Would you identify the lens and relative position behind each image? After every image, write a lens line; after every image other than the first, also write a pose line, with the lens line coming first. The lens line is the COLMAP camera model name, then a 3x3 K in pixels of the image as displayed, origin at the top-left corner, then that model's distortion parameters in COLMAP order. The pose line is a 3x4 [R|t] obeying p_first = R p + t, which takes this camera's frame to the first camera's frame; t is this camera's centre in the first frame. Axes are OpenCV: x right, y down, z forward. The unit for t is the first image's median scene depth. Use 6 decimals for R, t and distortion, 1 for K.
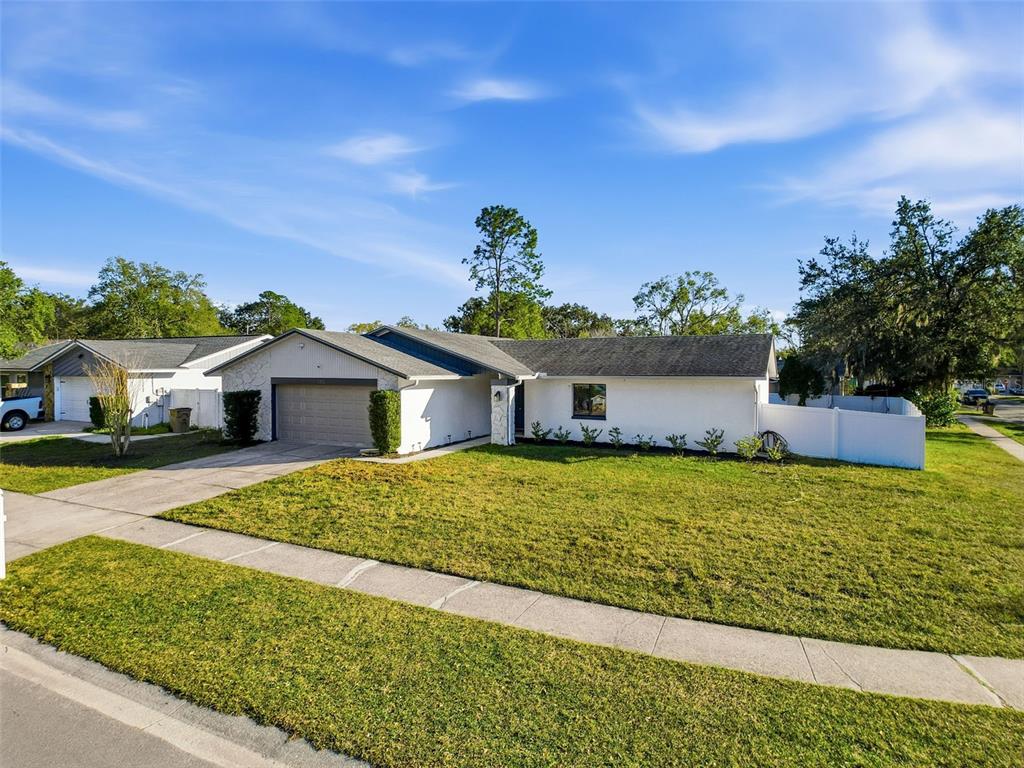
lens RADIAL K [[598.6, 0, 512.0], [0, 598.6, 384.0], [0, 0, 1]] dist [0.000919, -0.001332]
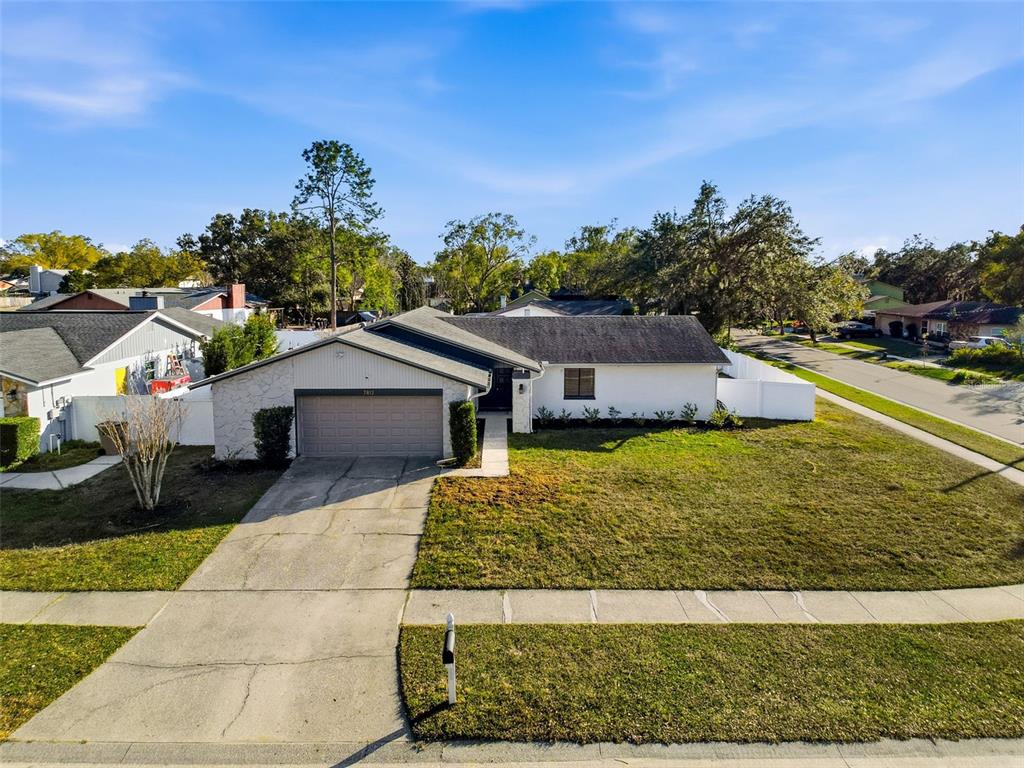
lens RADIAL K [[636.9, 0, 509.1], [0, 636.9, 321.1], [0, 0, 1]] dist [0.020673, -0.002073]
pose [[0.888751, -0.034511, 0.457089, -0.971622], [0.014798, 0.998802, 0.046639, -0.267929], [-0.458151, -0.034686, 0.888197, 0.035954]]
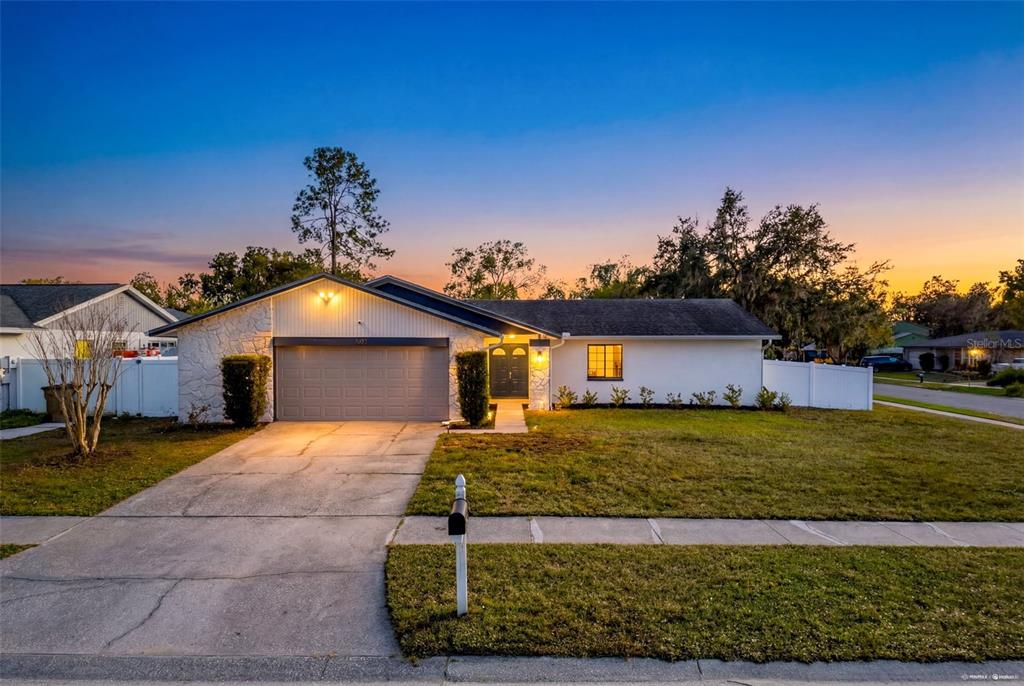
lens RADIAL K [[638.0, 0, 512.0], [0, 638.0, 343.0], [0, 0, 1]] dist [0.021025, 0.000377]
pose [[0.891314, -0.000210, 0.453387, -0.886727], [0.012125, 0.999653, -0.023374, 0.038771], [-0.453225, 0.026331, 0.891007, 0.273211]]
